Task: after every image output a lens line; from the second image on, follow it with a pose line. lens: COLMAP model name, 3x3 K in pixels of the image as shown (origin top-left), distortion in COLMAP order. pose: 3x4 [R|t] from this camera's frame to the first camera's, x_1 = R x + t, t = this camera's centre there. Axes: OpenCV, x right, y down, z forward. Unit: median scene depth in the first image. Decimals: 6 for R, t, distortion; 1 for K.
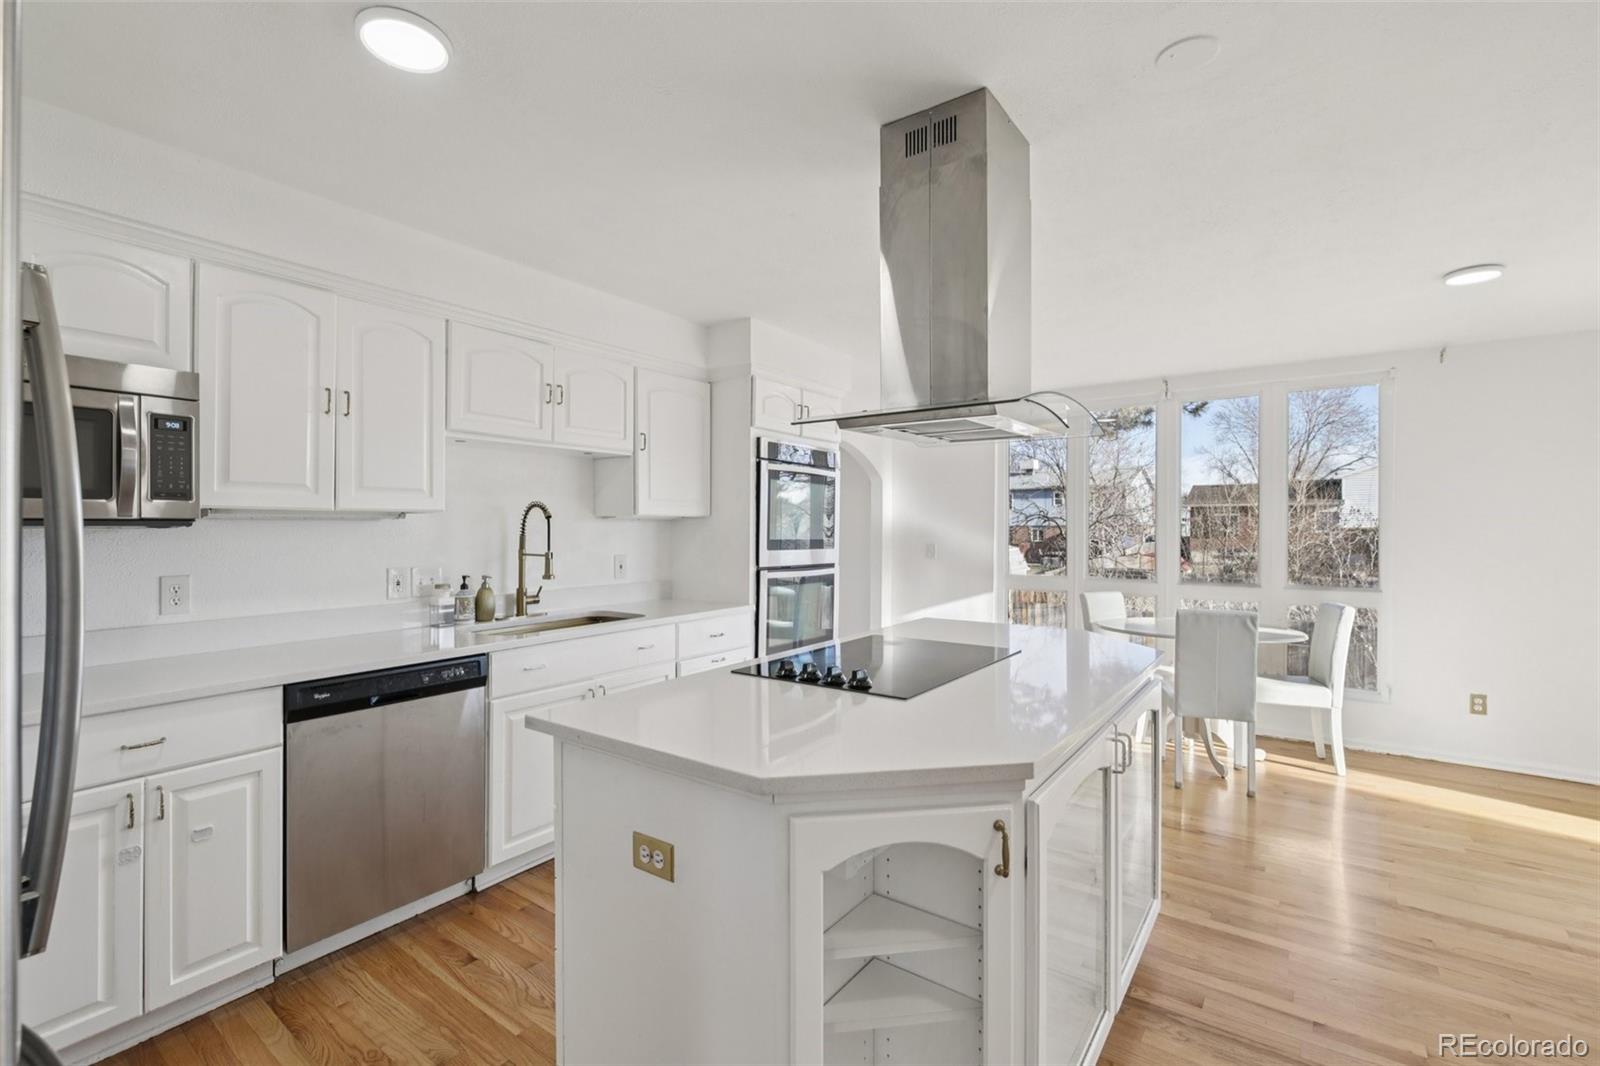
lens RADIAL K [[694.2, 0, 792.3], [0, 694.2, 531.2], [0, 0, 1]] dist [-0.000540, -0.002811]
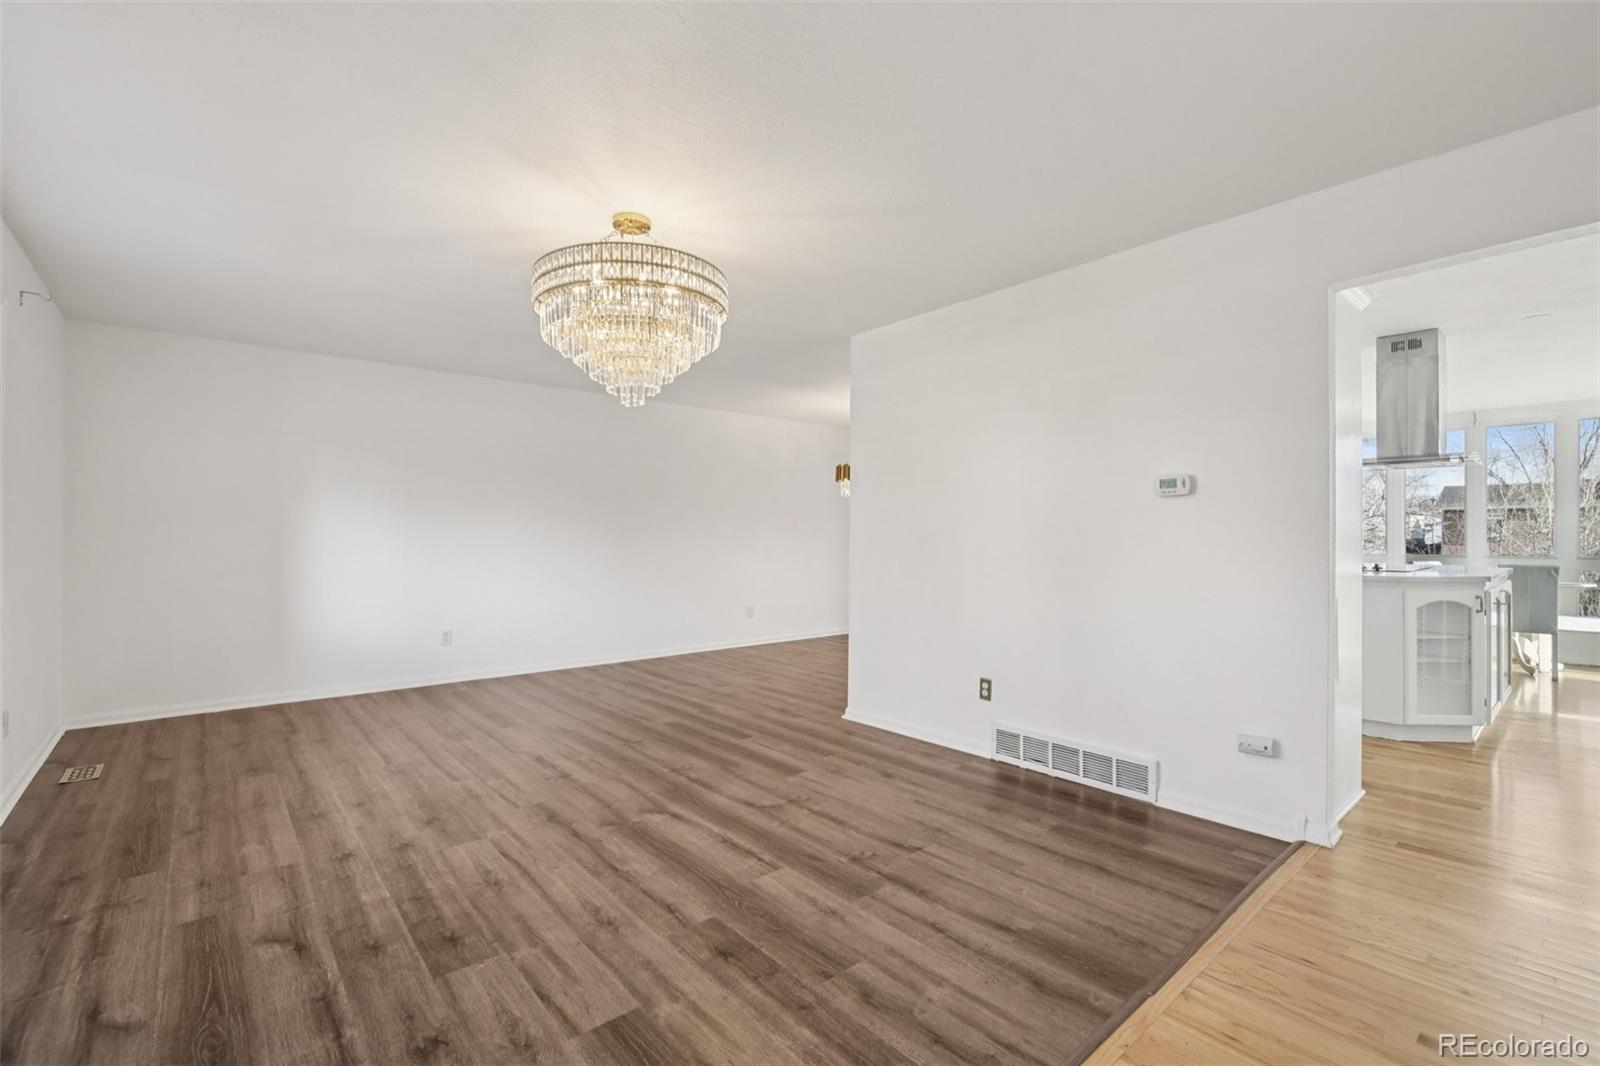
lens RADIAL K [[694.2, 0, 796.7], [0, 694.2, 535.5], [0, 0, 1]] dist [-0.000540, -0.002811]
pose [[0.975709, 0.000872, -0.219068, -0.752220], [-0.001979, 0.999986, -0.004835, 0.062754], [0.219060, 0.005151, 0.975698, -1.017948]]
